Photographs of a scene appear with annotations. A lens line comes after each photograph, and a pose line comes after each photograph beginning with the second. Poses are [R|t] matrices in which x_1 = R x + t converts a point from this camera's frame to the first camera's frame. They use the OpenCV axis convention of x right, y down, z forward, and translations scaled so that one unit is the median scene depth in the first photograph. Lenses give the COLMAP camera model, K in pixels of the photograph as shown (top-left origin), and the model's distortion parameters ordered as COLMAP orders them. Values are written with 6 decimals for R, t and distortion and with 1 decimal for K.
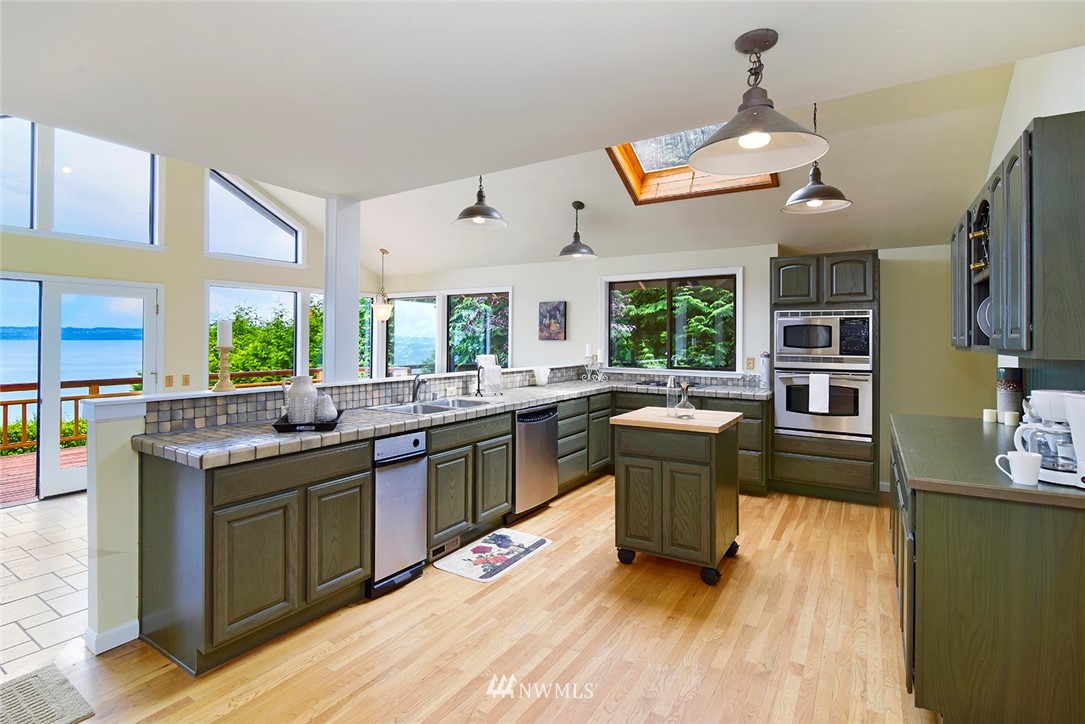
lens RADIAL K [[514.8, 0, 547.6], [0, 514.8, 343.5], [0, 0, 1]] dist [-0.001997, -0.000304]
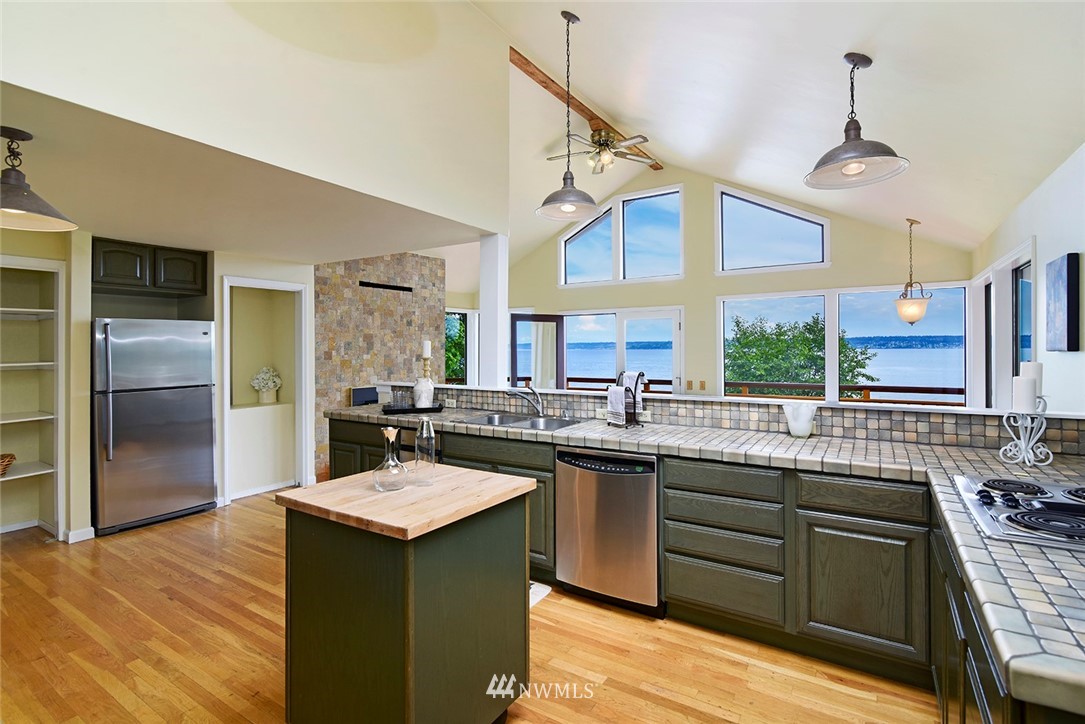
lens RADIAL K [[514.8, 0, 547.6], [0, 514.8, 343.5], [0, 0, 1]] dist [-0.001997, -0.000304]
pose [[-0.009686, -0.012703, -0.999872, 0.683636], [0.000951, 0.999919, -0.012713, -0.011876], [0.999953, -0.001074, -0.009673, 0.947396]]
